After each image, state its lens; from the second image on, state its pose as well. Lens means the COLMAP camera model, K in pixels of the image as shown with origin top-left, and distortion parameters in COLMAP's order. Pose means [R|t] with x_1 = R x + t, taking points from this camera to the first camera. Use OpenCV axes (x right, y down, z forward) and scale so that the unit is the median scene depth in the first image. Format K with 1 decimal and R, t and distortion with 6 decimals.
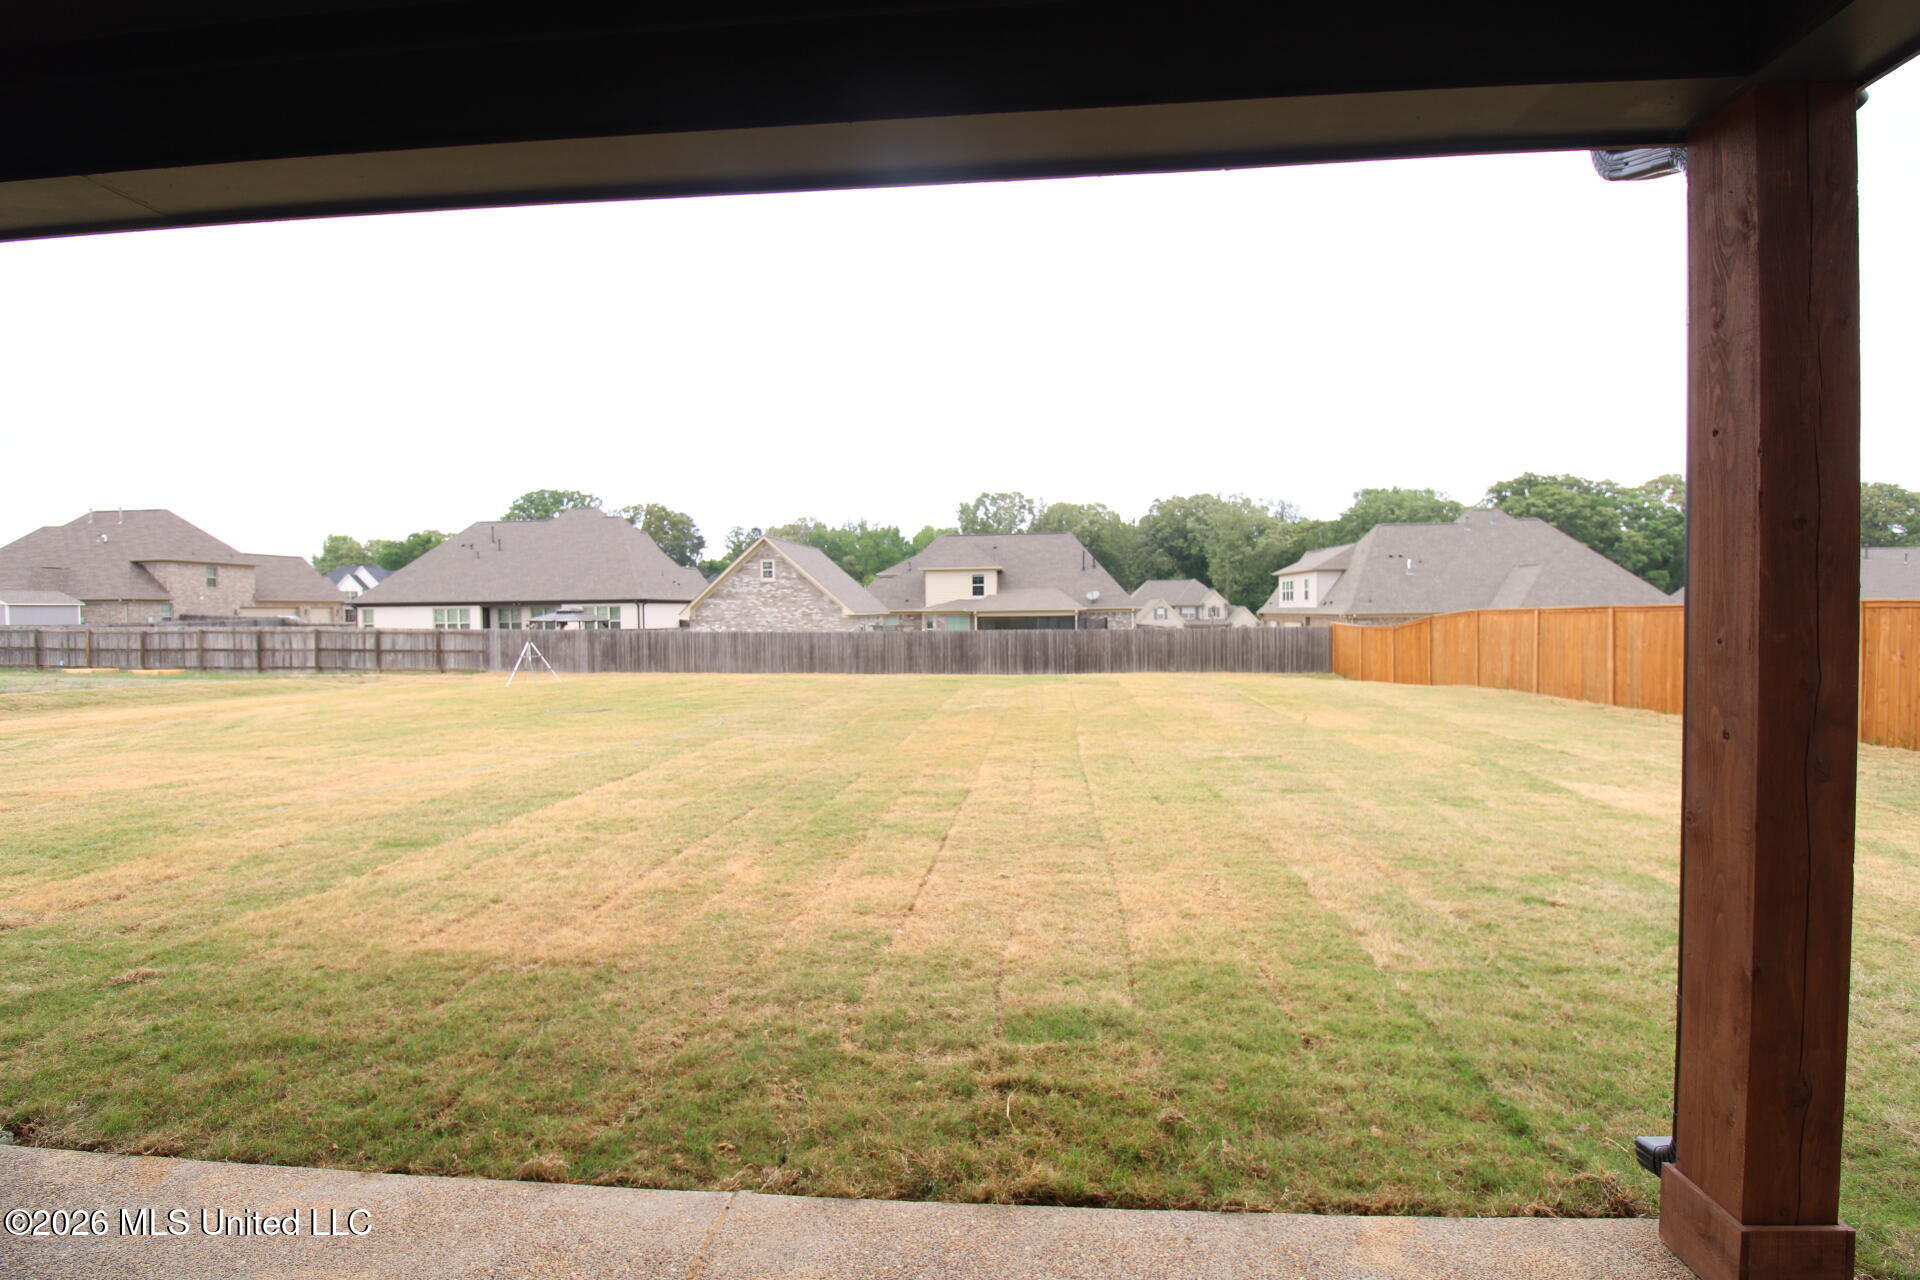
lens RADIAL K [[875.5, 0, 958.8], [0, 875.5, 634.8], [0, 0, 1]] dist [-0.023321, -0.000407]
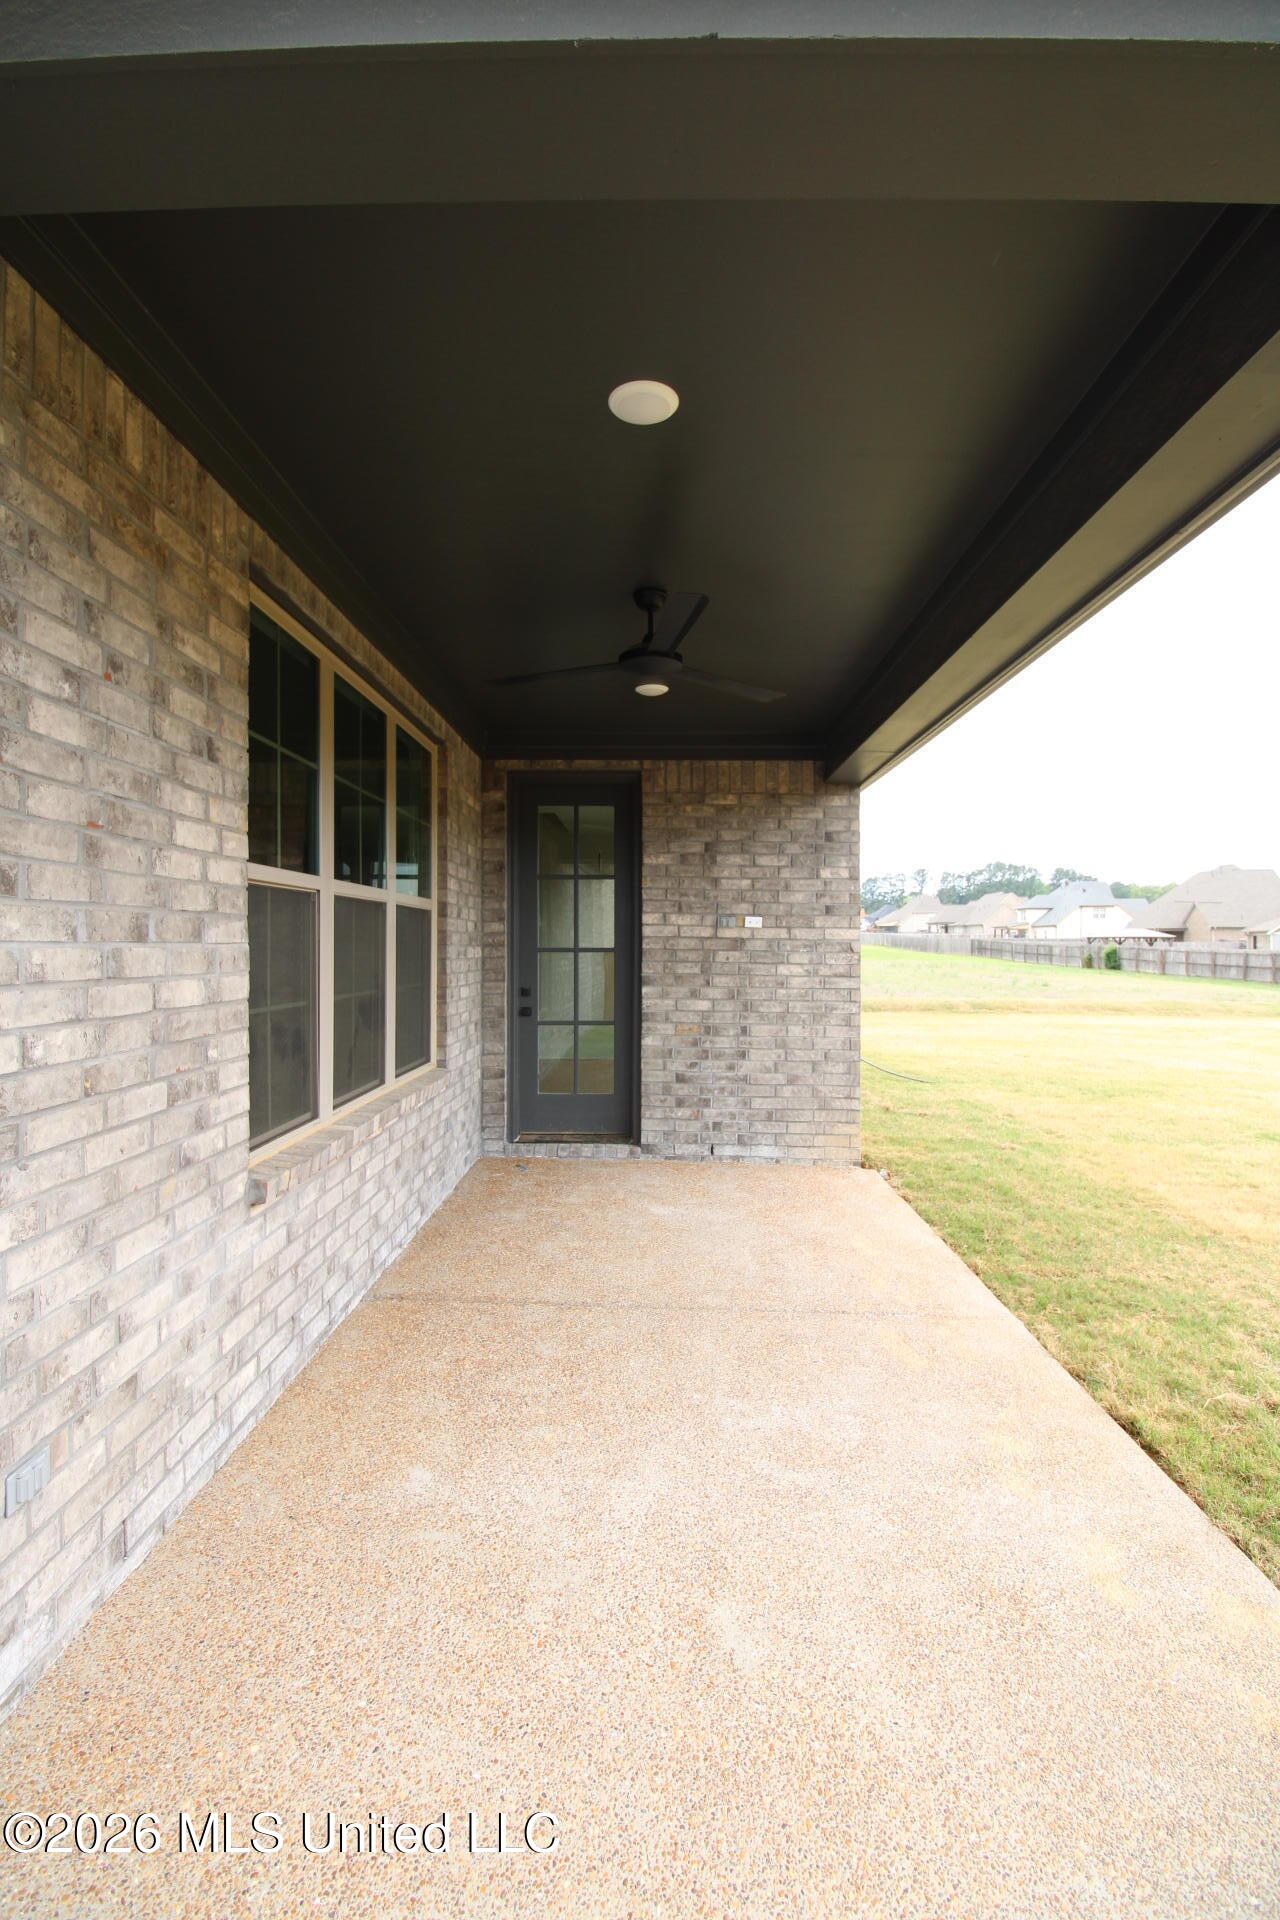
lens RADIAL K [[875.5, 0, 641.7], [0, 875.5, 962.1], [0, 0, 1]] dist [-0.023321, -0.000407]
pose [[0.059509, 0.033535, -0.997664, 0.482434], [-0.034858, 0.998896, 0.031497, 0.002952], [0.997619, 0.032903, 0.060612, 0.101930]]
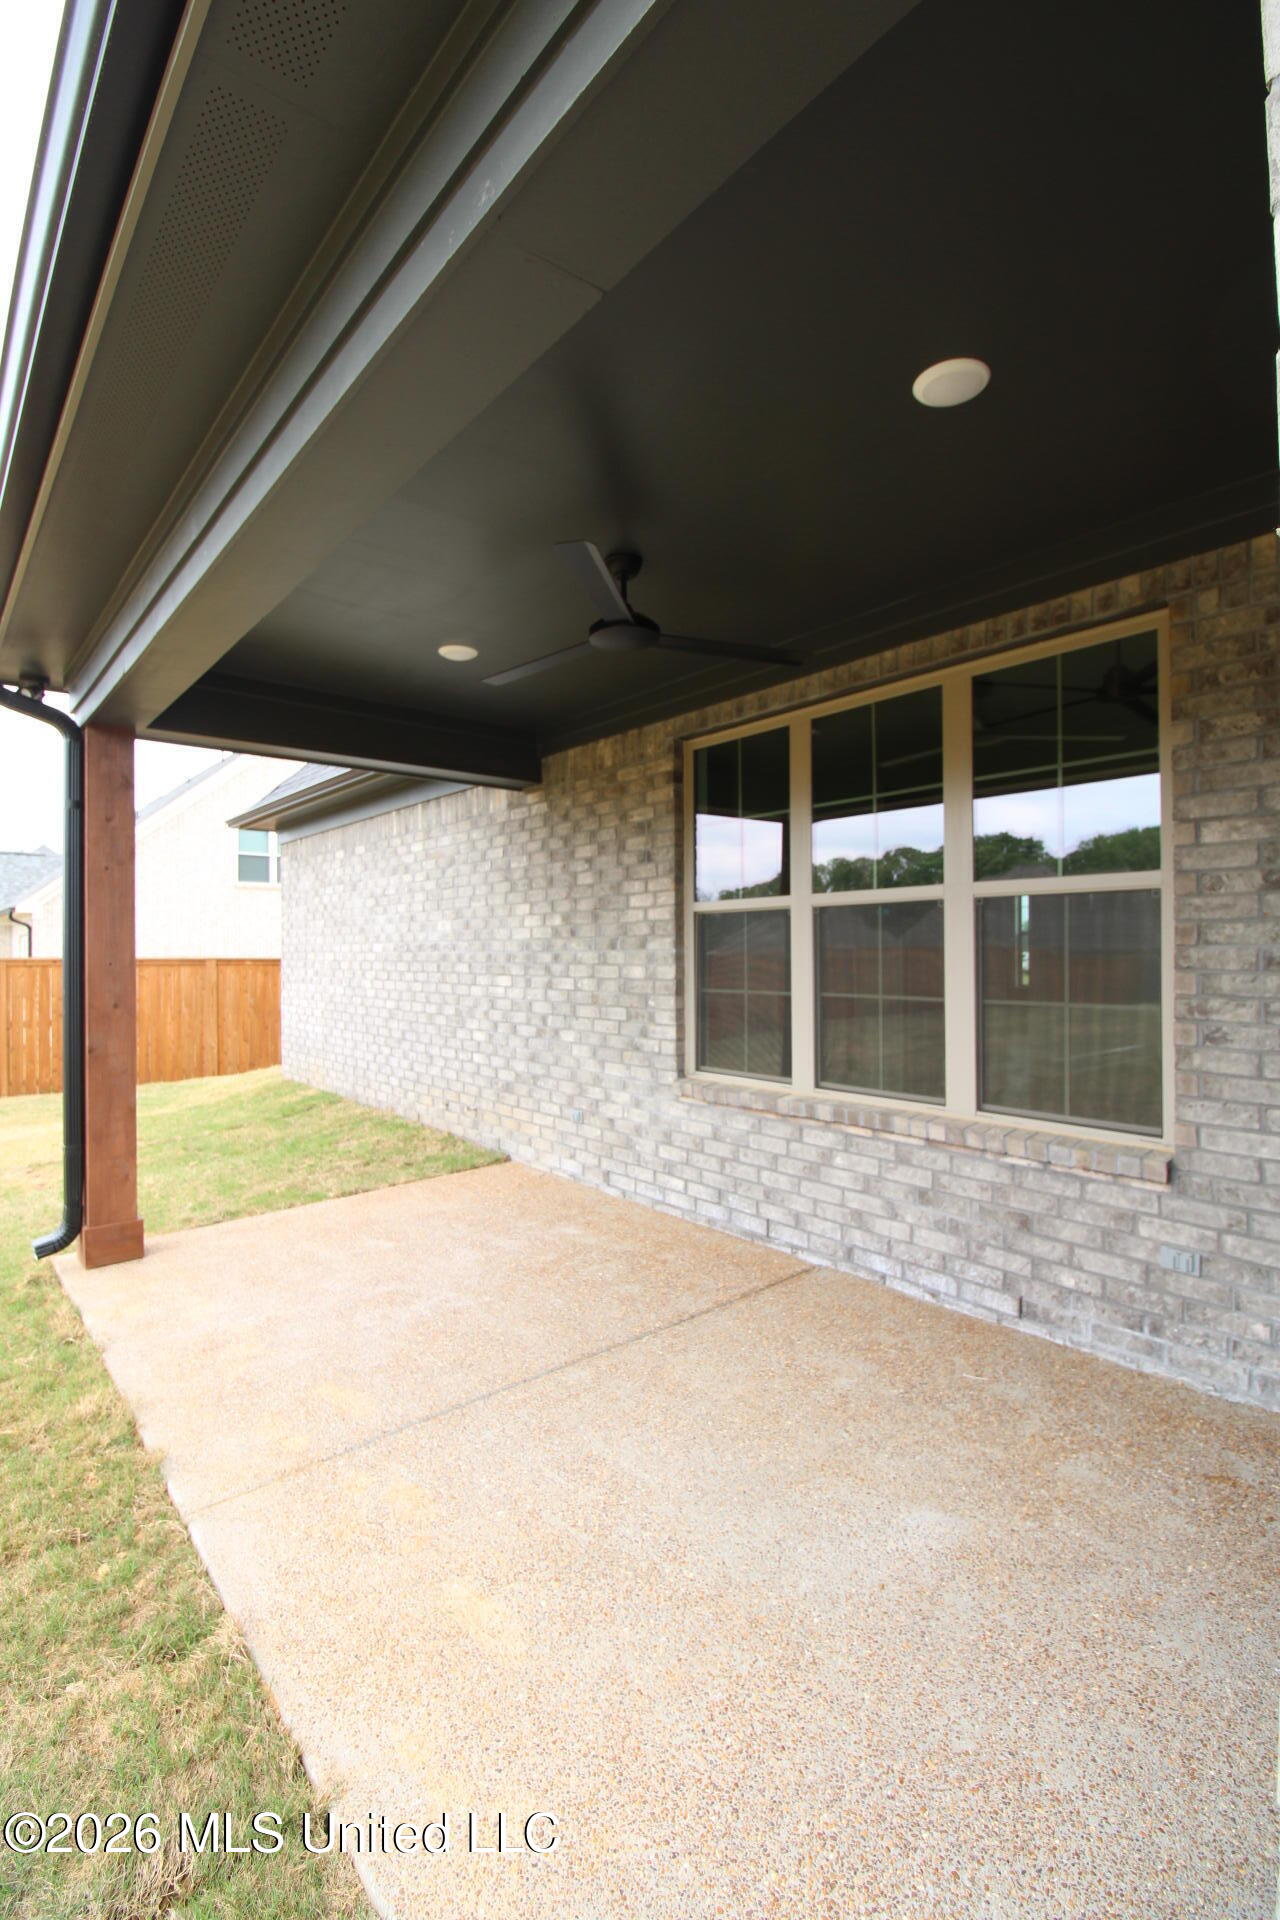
lens RADIAL K [[875.5, 0, 643.3], [0, 875.5, 954.2], [0, 0, 1]] dist [-0.023321, -0.000407]
pose [[-0.703460, 0.018397, 0.710497, -0.563397], [0.040466, 0.999080, 0.014195, 0.006105], [-0.709582, 0.038737, -0.703557, 0.539914]]
